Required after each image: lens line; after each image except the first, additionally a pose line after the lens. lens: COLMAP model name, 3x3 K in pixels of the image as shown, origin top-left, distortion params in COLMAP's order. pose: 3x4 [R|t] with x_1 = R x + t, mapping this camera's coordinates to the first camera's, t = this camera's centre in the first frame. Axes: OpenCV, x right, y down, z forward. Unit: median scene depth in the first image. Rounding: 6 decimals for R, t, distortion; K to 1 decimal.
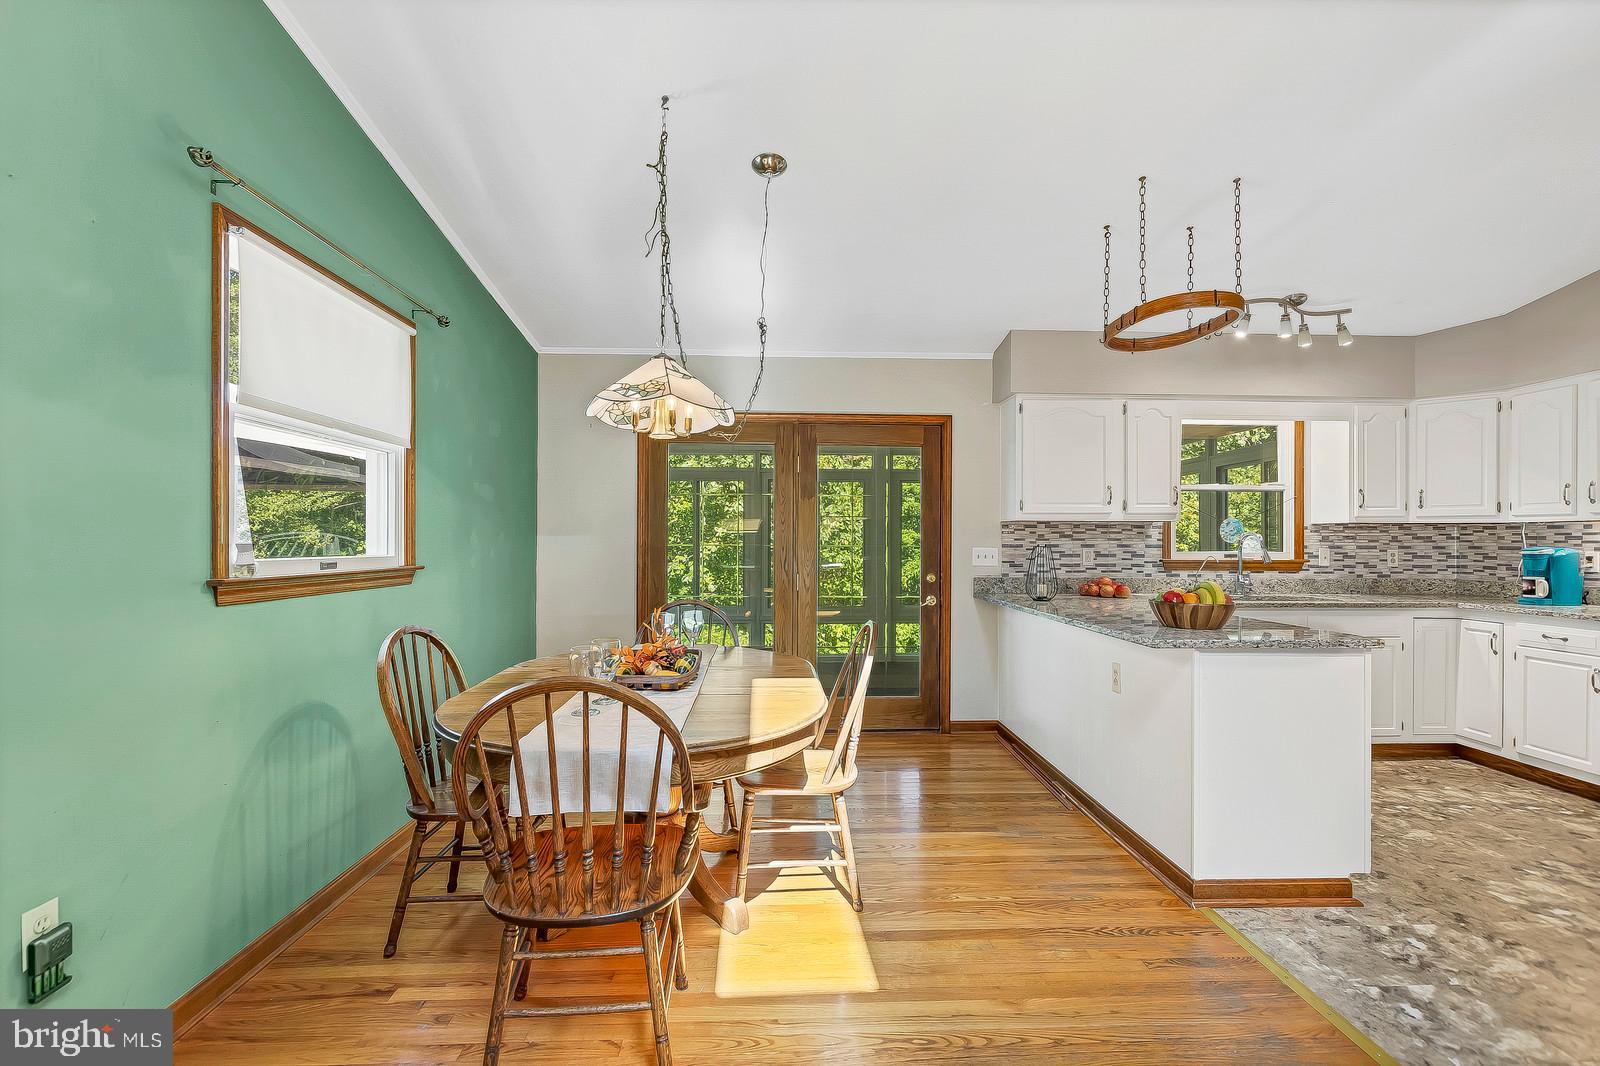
lens RADIAL K [[715.5, 0, 794.7], [0, 715.5, 539.8], [0, 0, 1]] dist [0.007001, -0.004038]
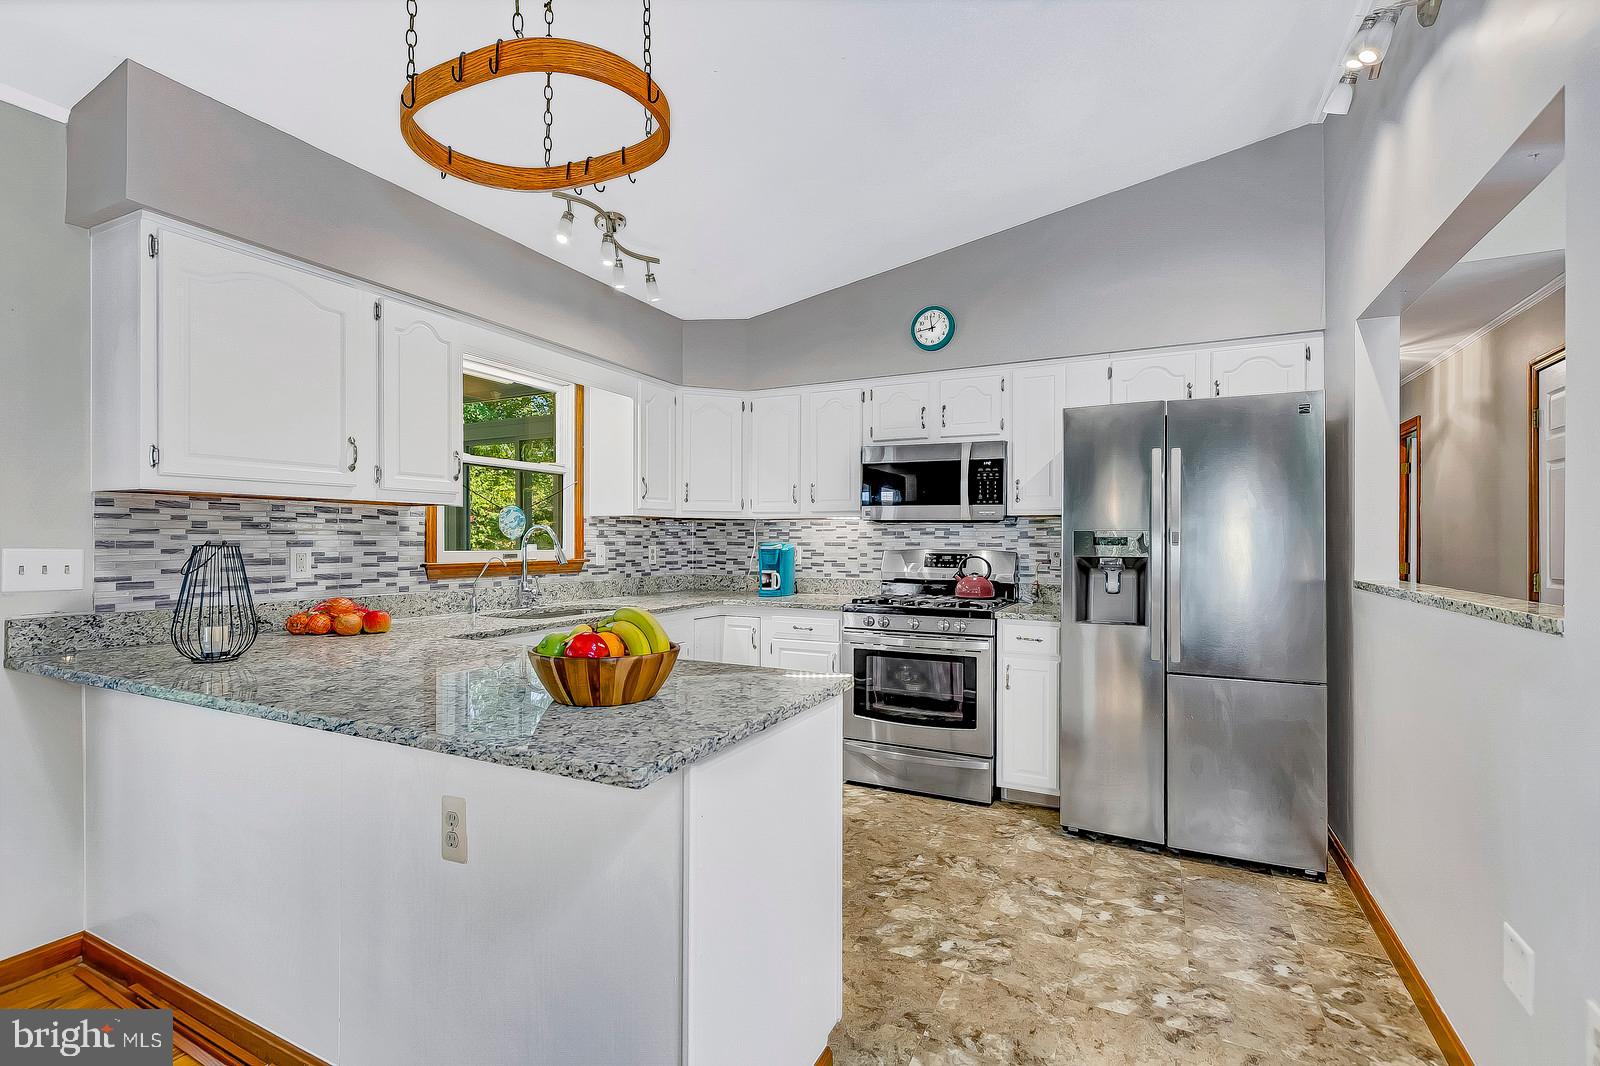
lens RADIAL K [[715.5, 0, 810.9], [0, 715.5, 539.9], [0, 0, 1]] dist [0.007001, -0.004038]
pose [[0.464626, -0.001624, 0.885505, 0.100025], [-0.005932, 0.999970, 0.004946, 0.000323], [-0.885487, -0.007551, 0.464603, 0.397733]]
